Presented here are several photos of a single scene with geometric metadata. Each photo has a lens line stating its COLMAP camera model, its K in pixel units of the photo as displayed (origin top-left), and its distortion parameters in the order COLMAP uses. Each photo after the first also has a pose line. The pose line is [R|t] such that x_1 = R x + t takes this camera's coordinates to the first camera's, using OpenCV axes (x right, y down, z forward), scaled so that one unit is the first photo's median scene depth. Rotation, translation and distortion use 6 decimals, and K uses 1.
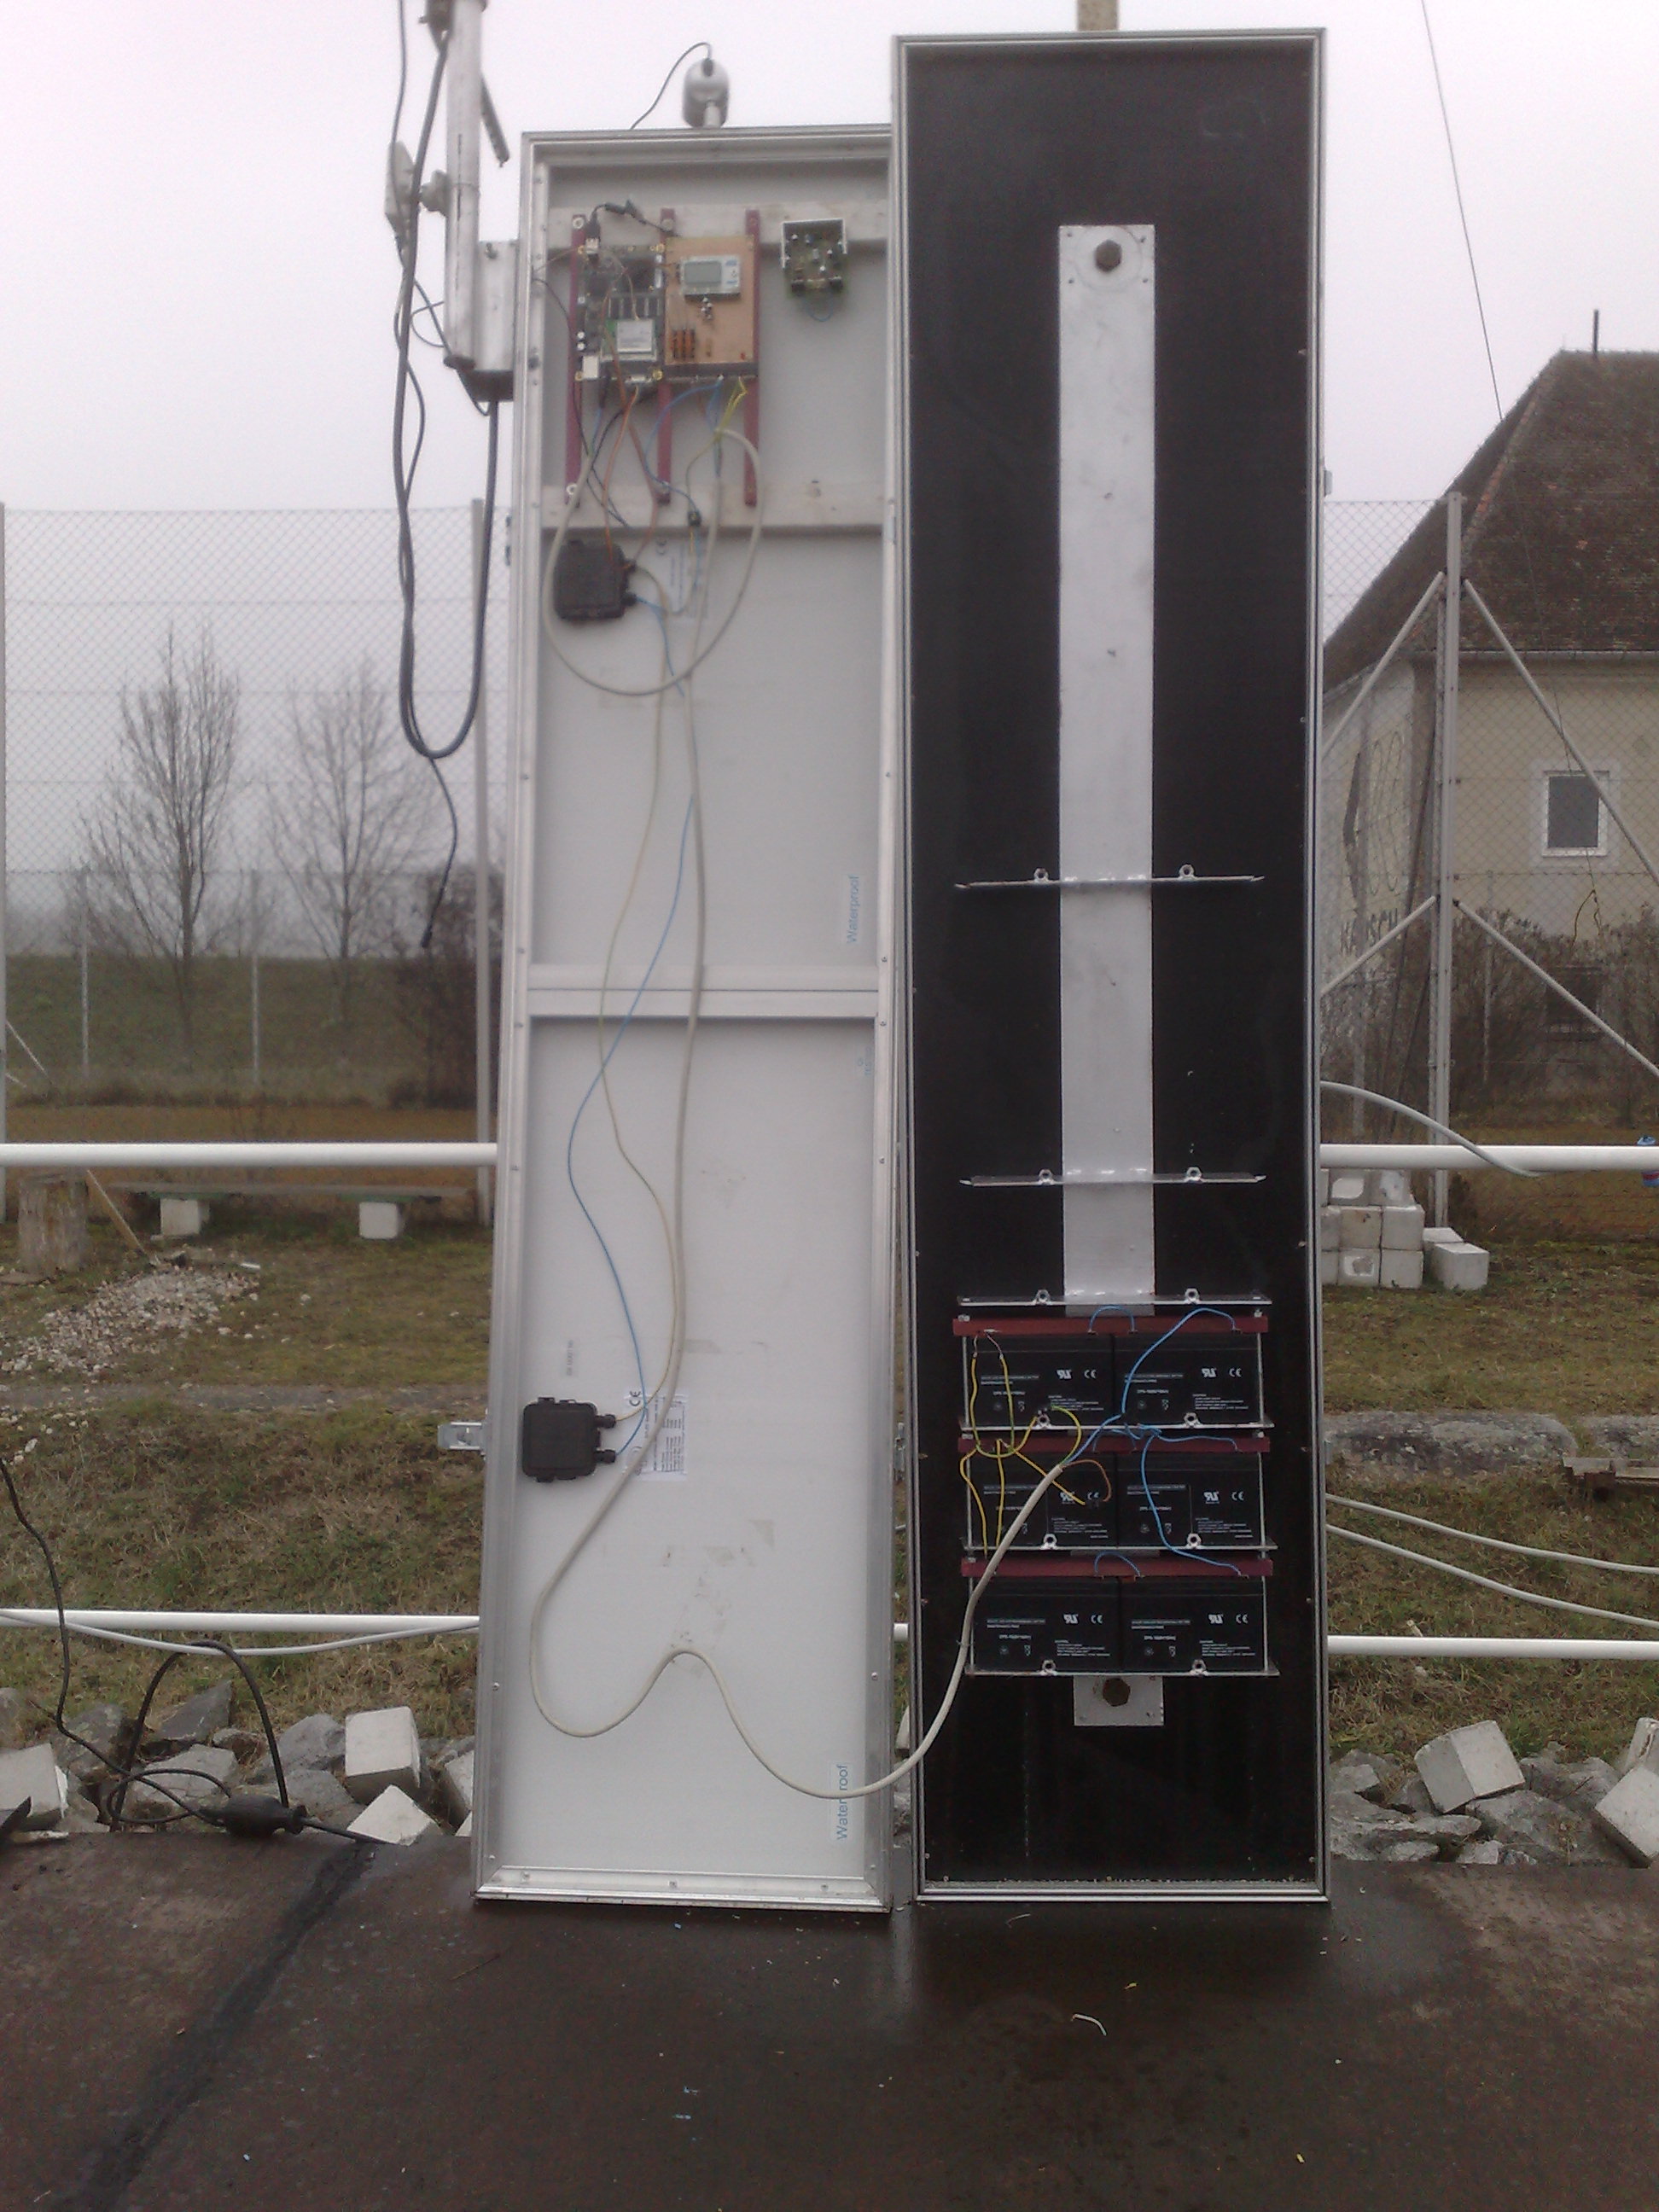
lens RADIAL K [[2154.8, 0, 819.6], [0, 2154.8, 1116.7], [0, 0, 1]] dist [0.174589, -0.456667]
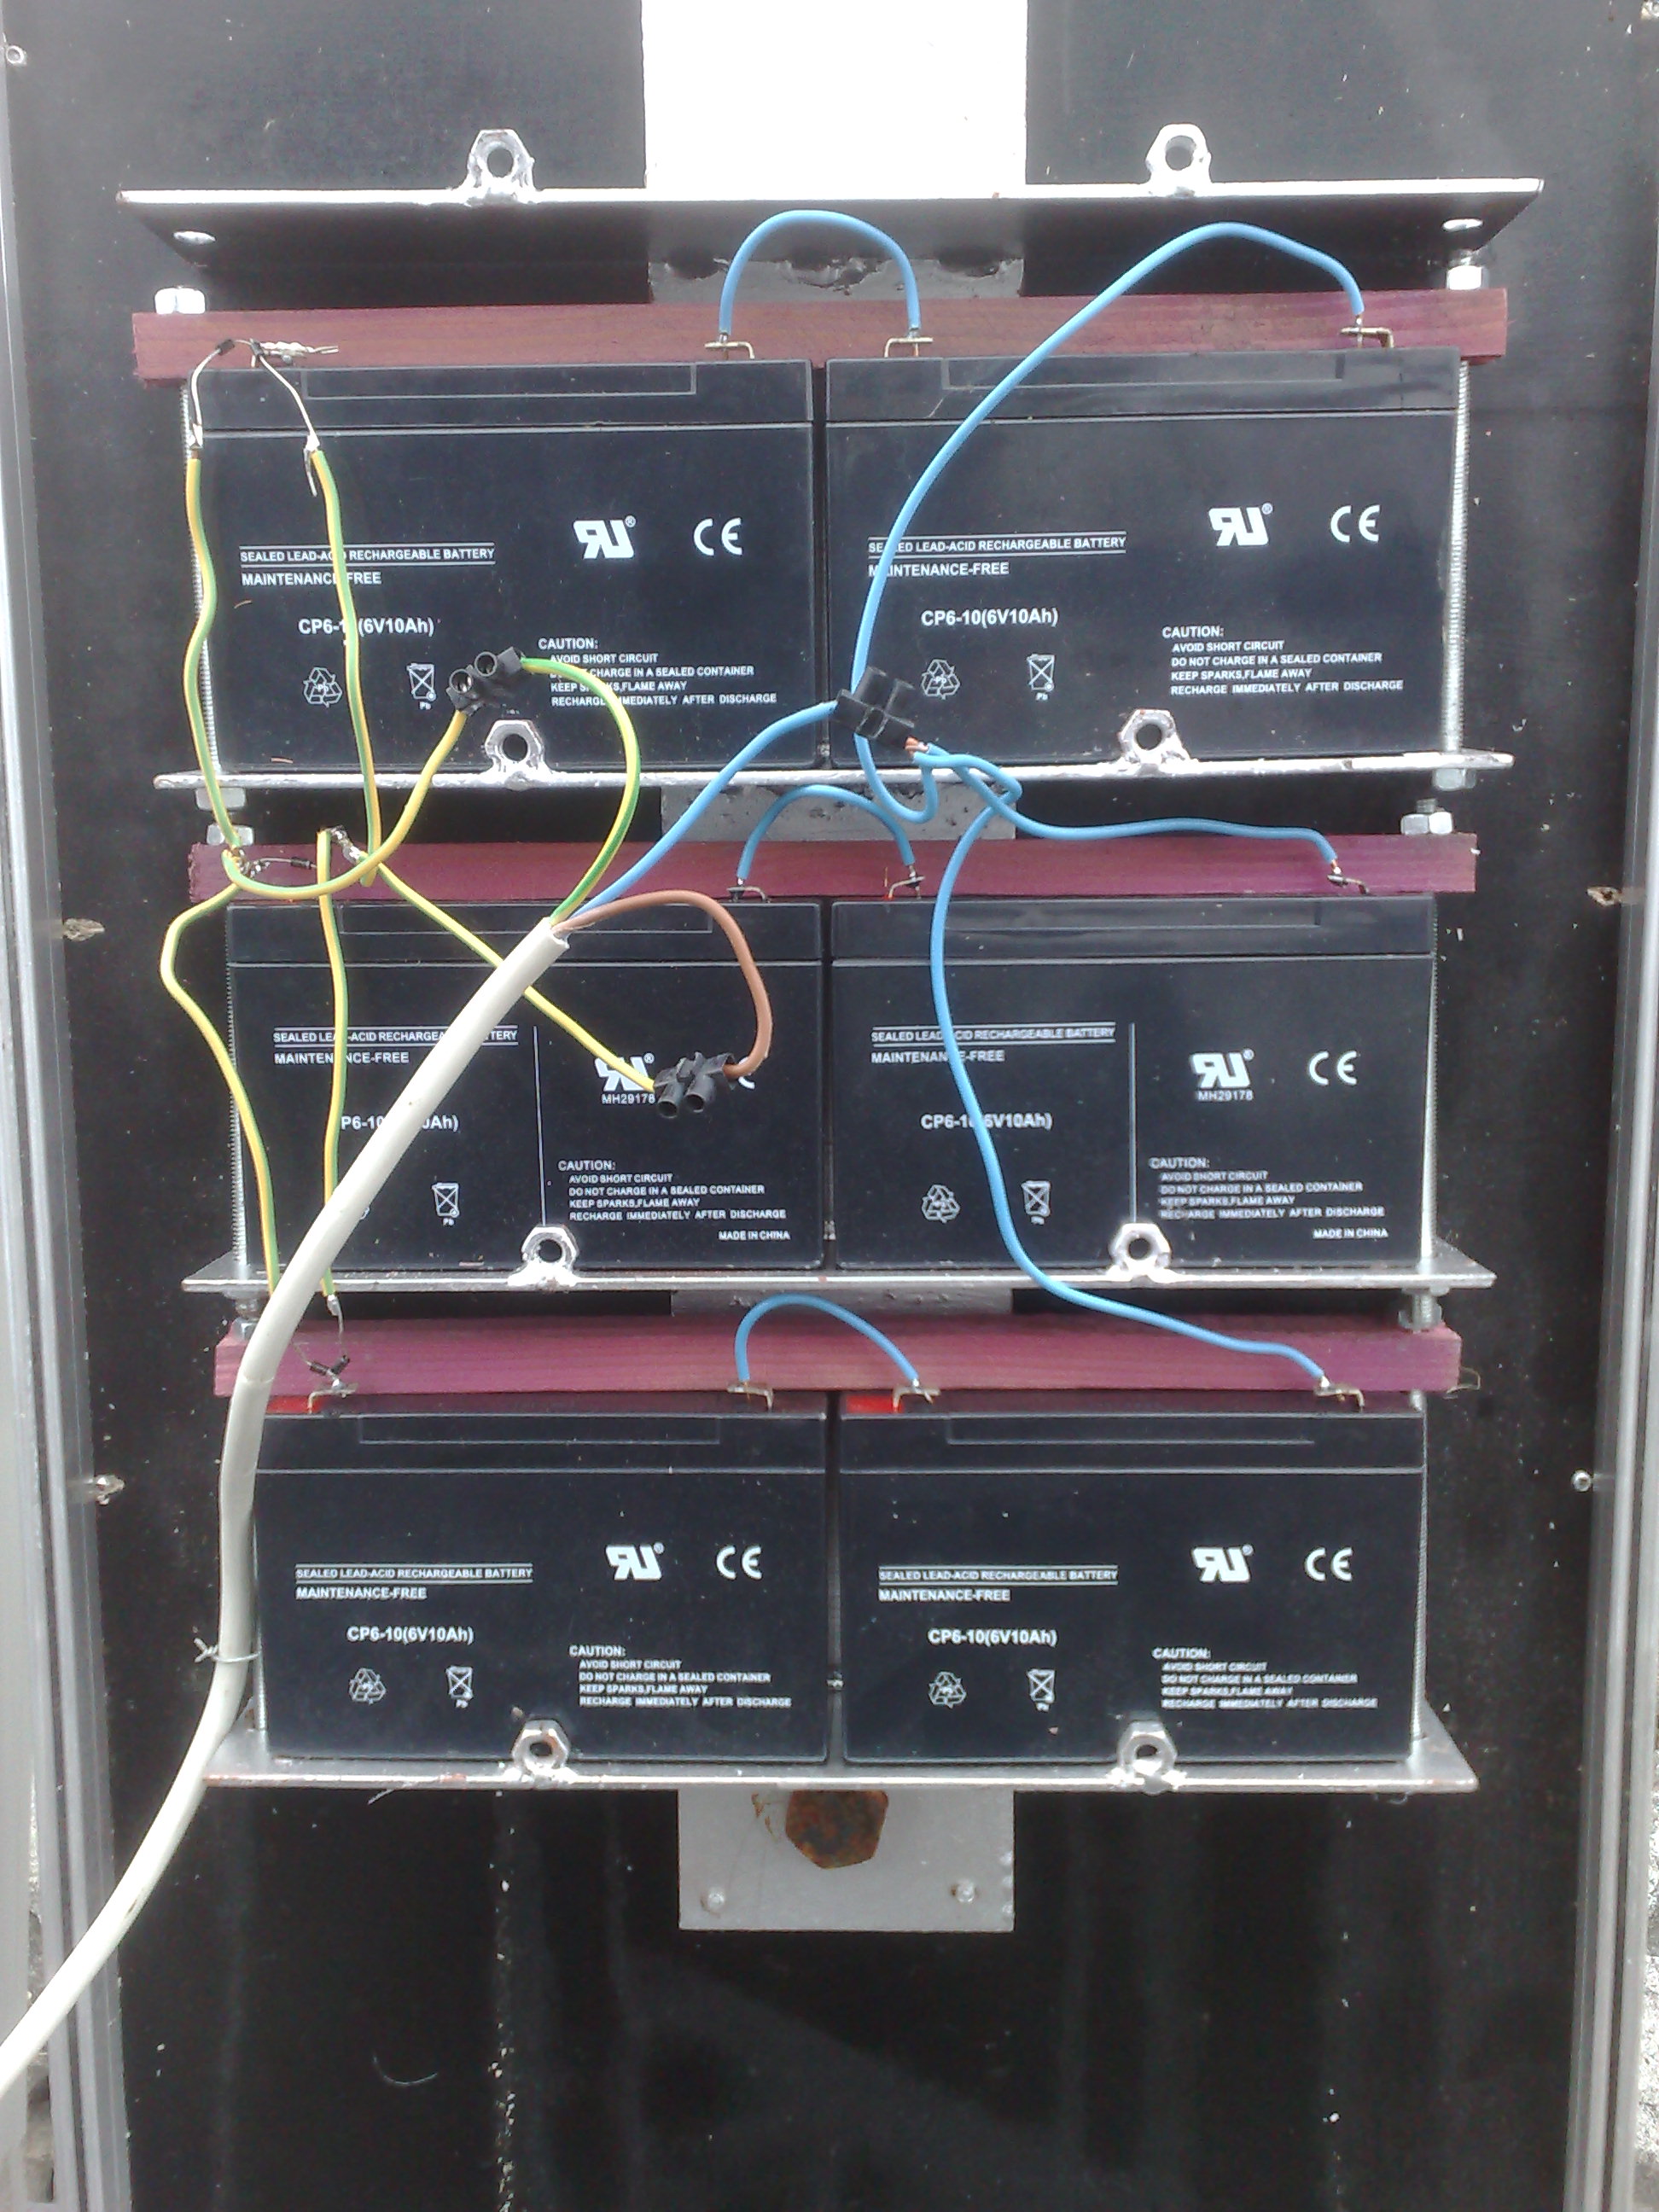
lens RADIAL K [[2143.5, 0, 832.5], [0, 2143.5, 1017.3], [0, 0, 1]] dist [0.224583, -0.413920]
pose [[0.999658, 0.003938, 0.025842, 0.118017], [-0.008070, 0.986792, 0.161792, 0.117485], [-0.024863, -0.161945, 0.986486, 0.691233]]
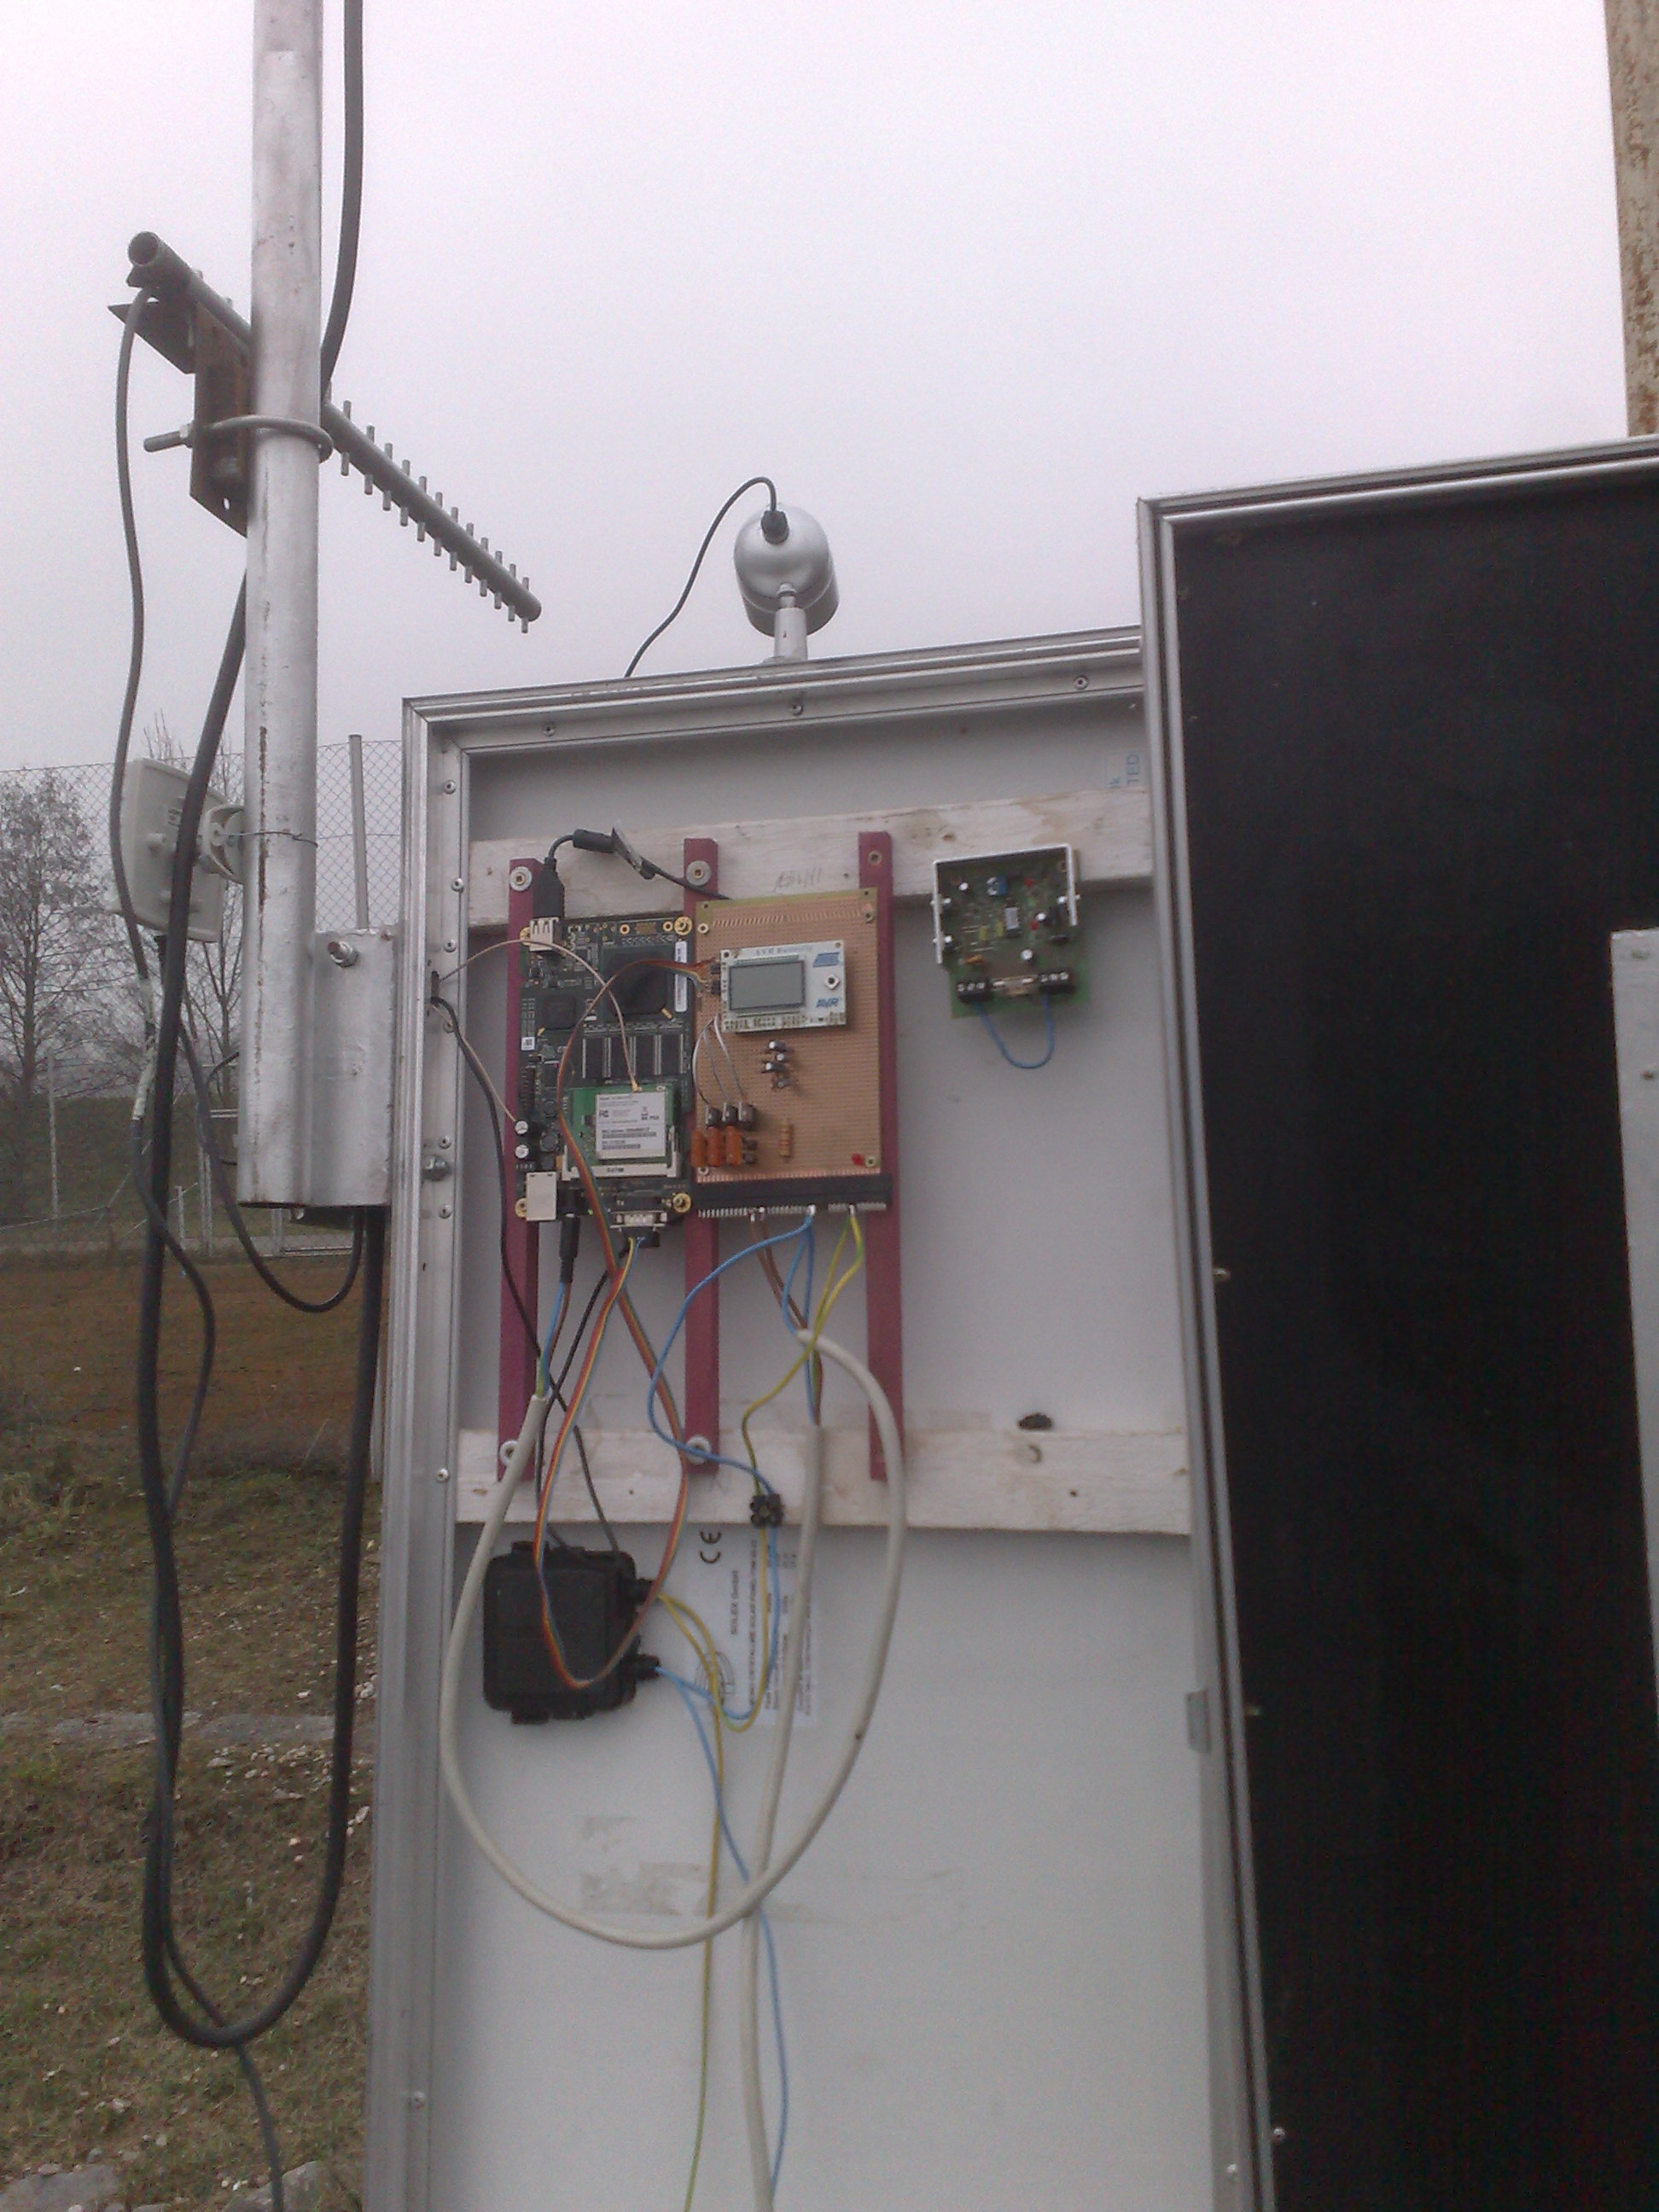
lens RADIAL K [[2140.0, 0, 806.4], [0, 2140.0, 1115.9], [0, 0, 1]] dist [0.148056, -0.240335]
pose [[0.978155, -0.043167, -0.203345, 0.044377], [0.035469, 0.998515, -0.041348, -0.331166], [0.204827, 0.033233, 0.978234, 0.548588]]
